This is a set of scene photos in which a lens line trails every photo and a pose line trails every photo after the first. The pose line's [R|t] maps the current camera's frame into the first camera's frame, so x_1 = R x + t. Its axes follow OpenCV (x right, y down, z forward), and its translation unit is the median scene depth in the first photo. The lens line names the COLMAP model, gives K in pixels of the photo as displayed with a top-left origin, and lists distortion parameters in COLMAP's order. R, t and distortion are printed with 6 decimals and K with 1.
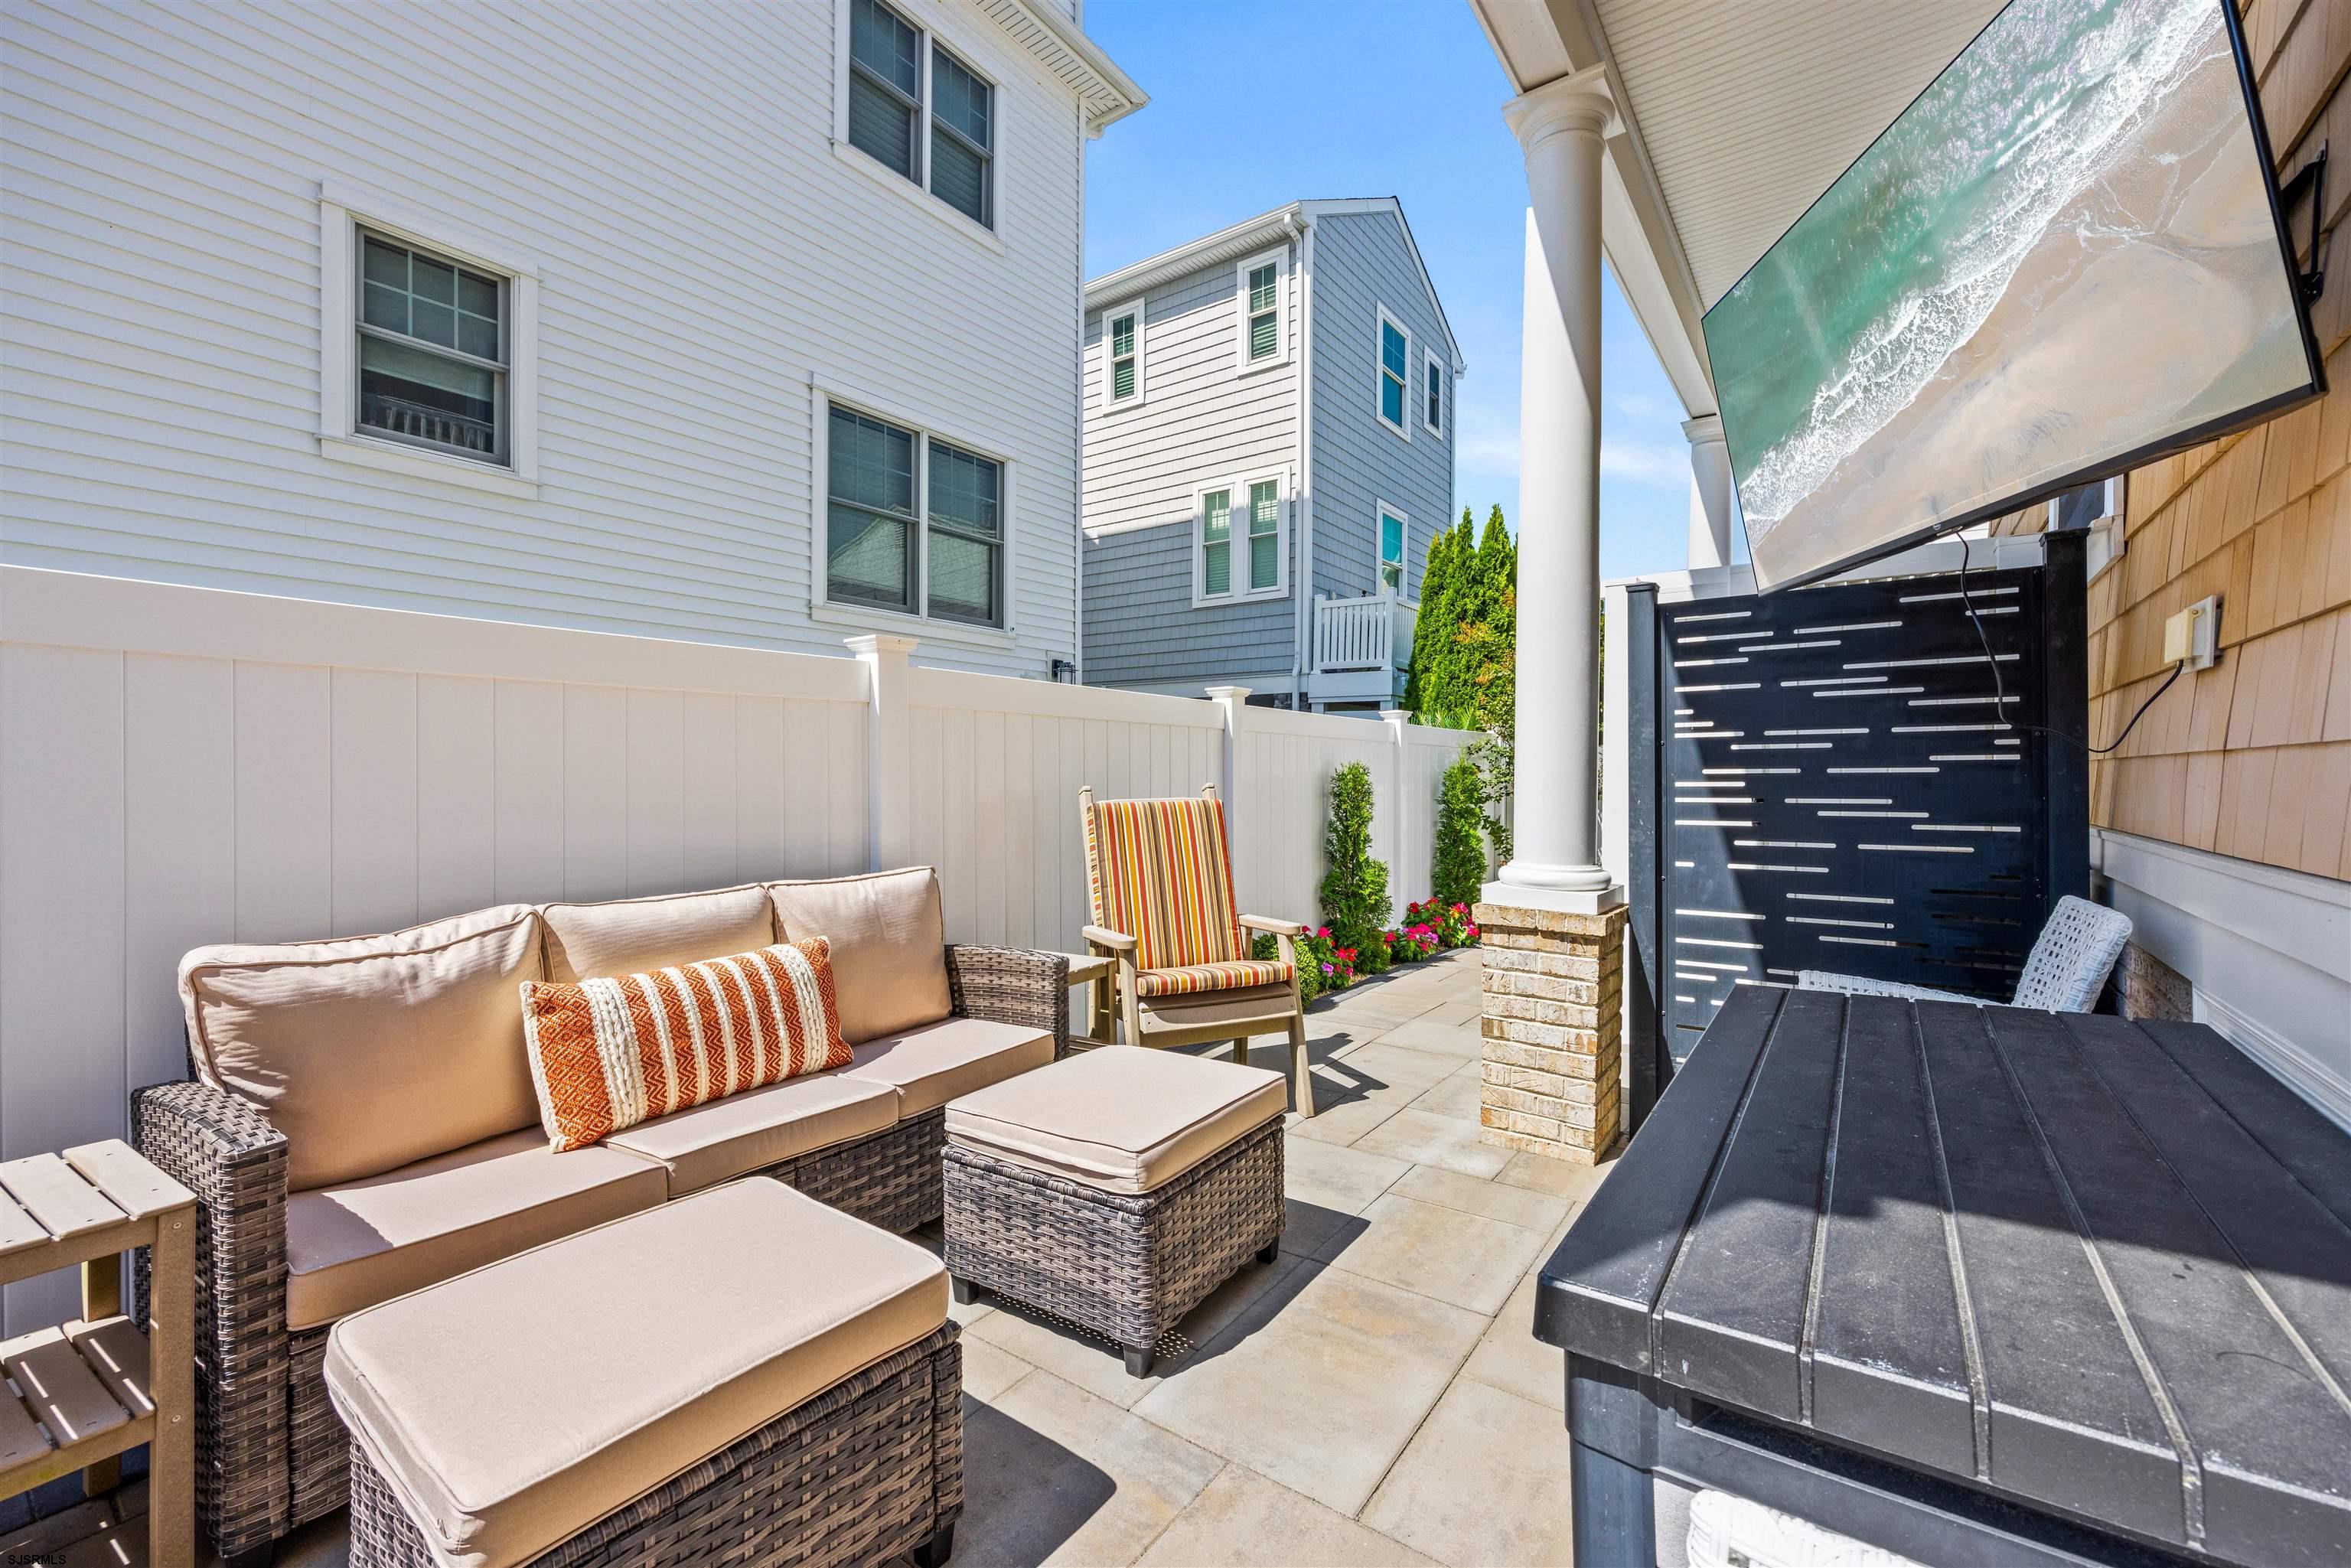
lens RADIAL K [[950.7, 0, 1180.8], [0, 950.7, 774.3], [0, 0, 1]] dist [-0.002018, 0.000302]
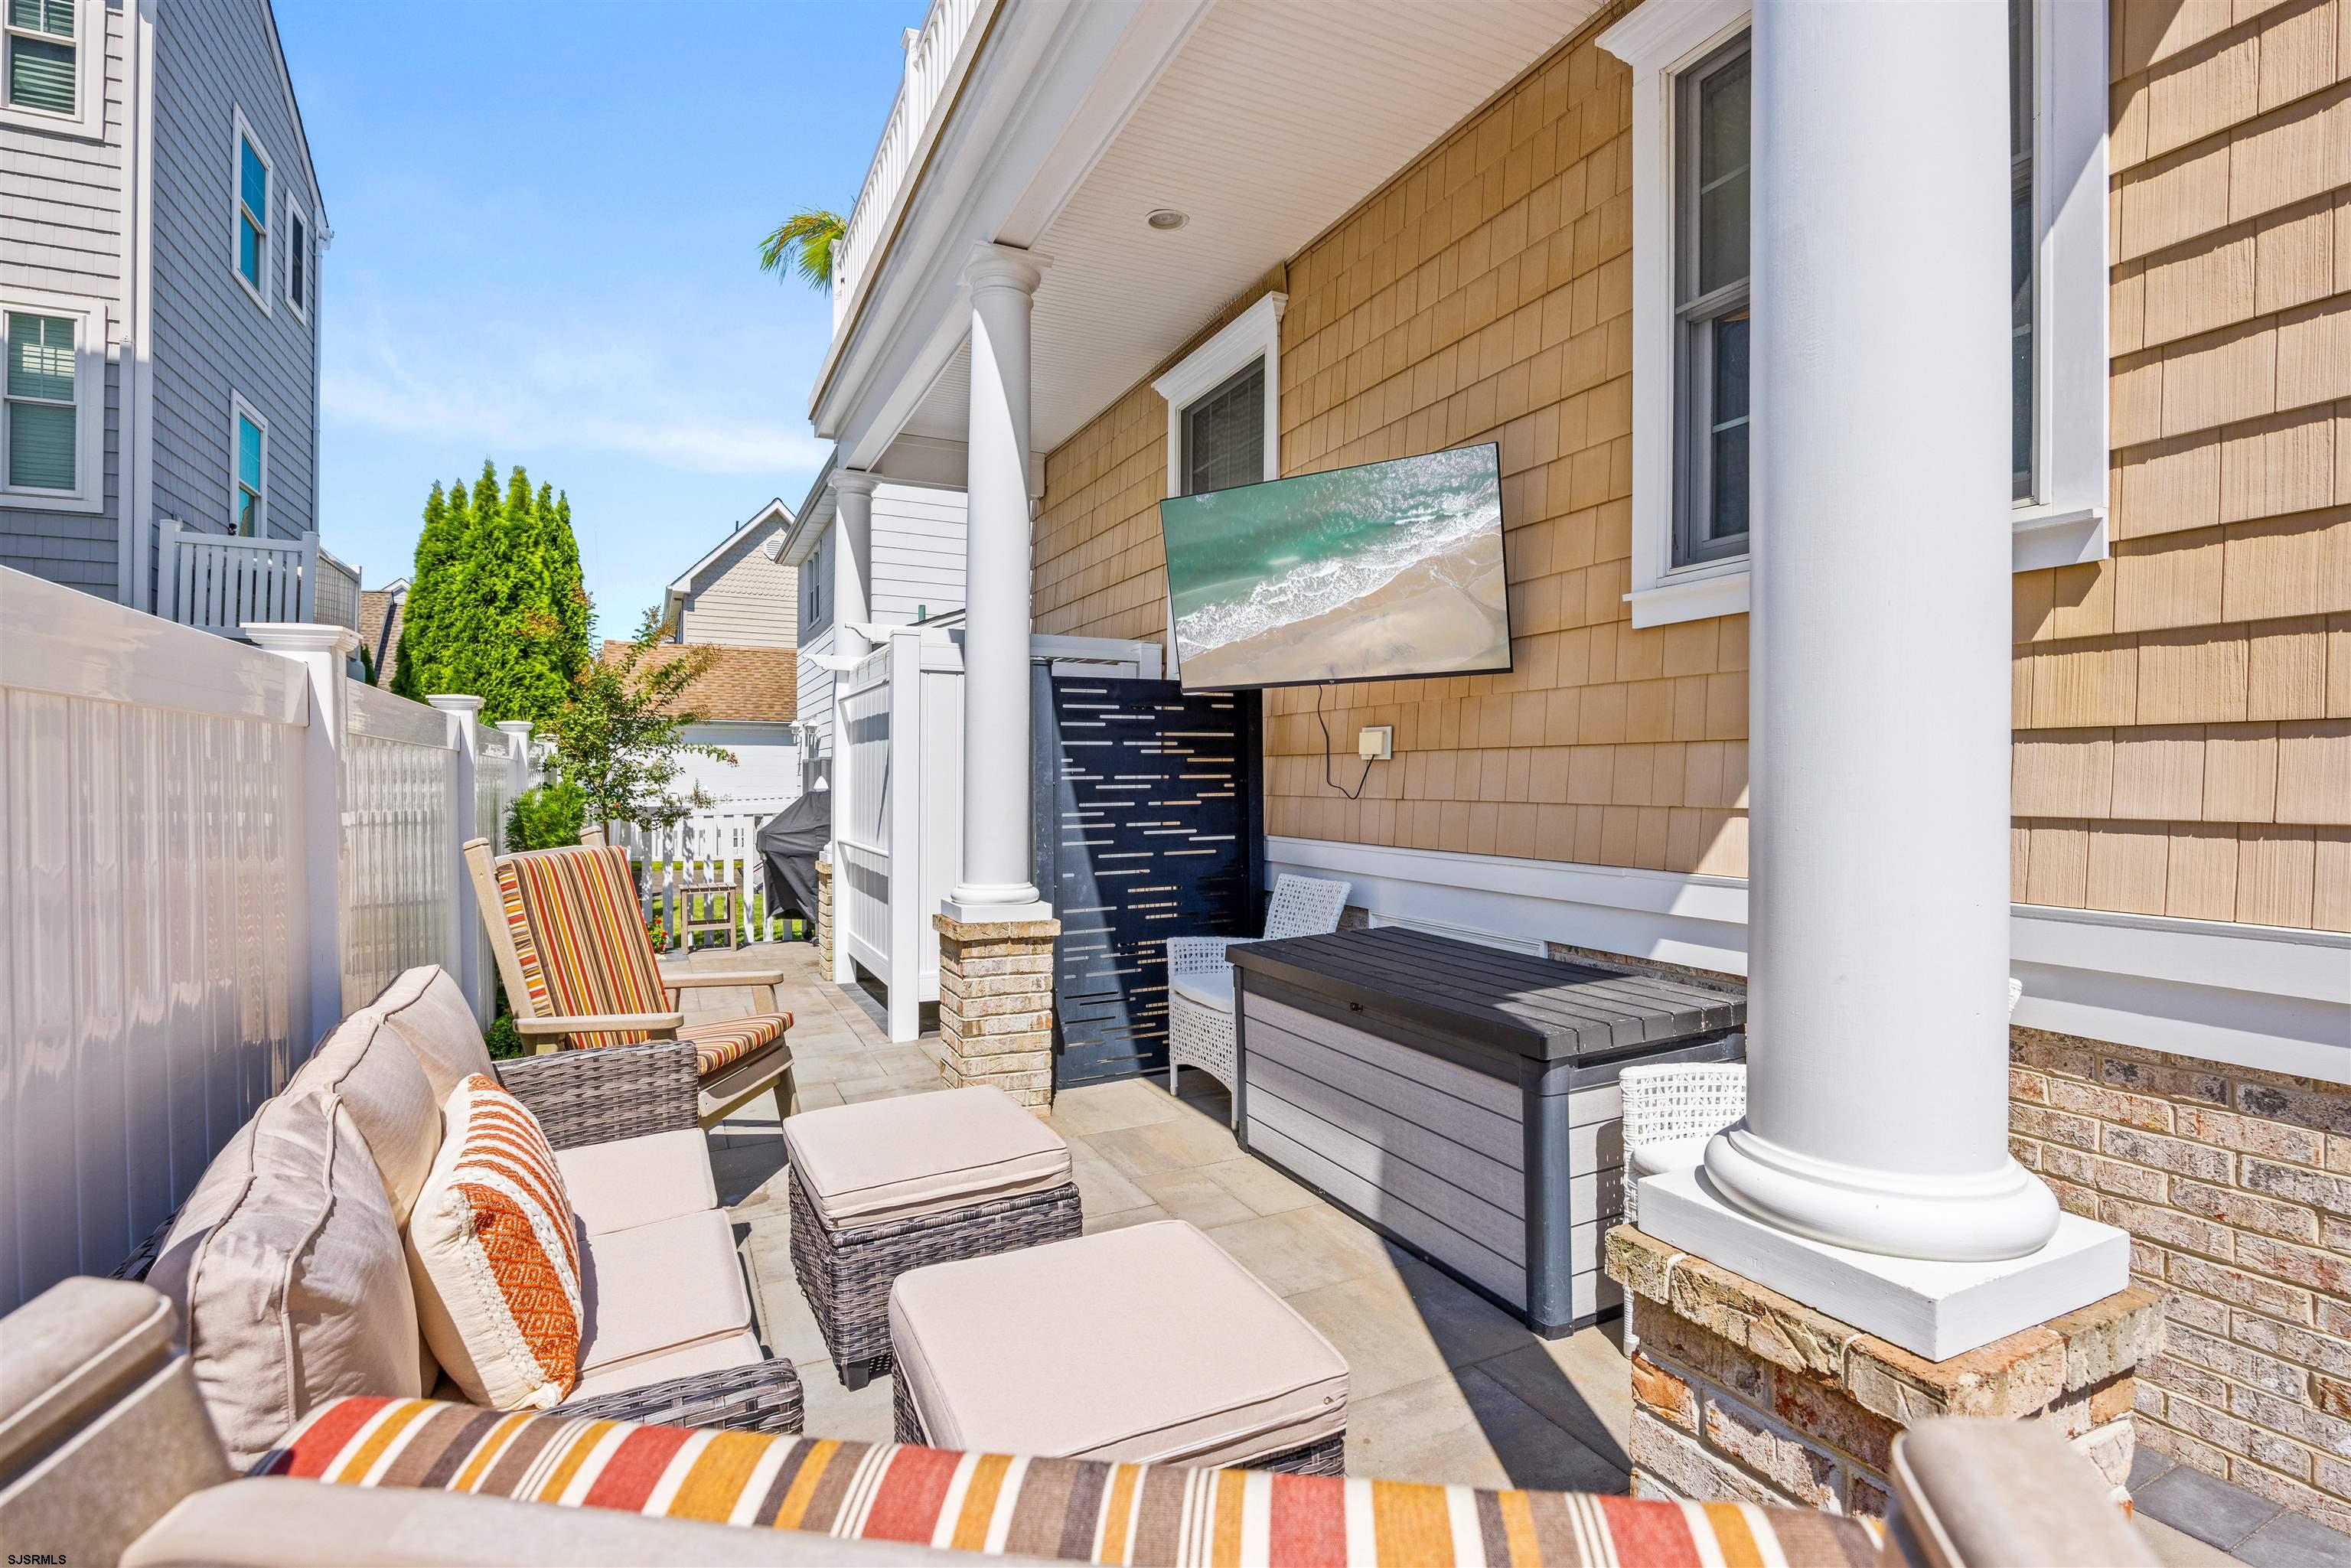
lens RADIAL K [[1102.8, 0, 1175.5], [0, 1102.8, 784.0], [0, 0, 1]] dist [-0.011563, -0.000001]
pose [[0.473542, -0.008218, 0.880733, -0.757461], [0.003177, 0.999966, 0.007623, -0.044132], [-0.880765, -0.000812, 0.473552, 0.141026]]
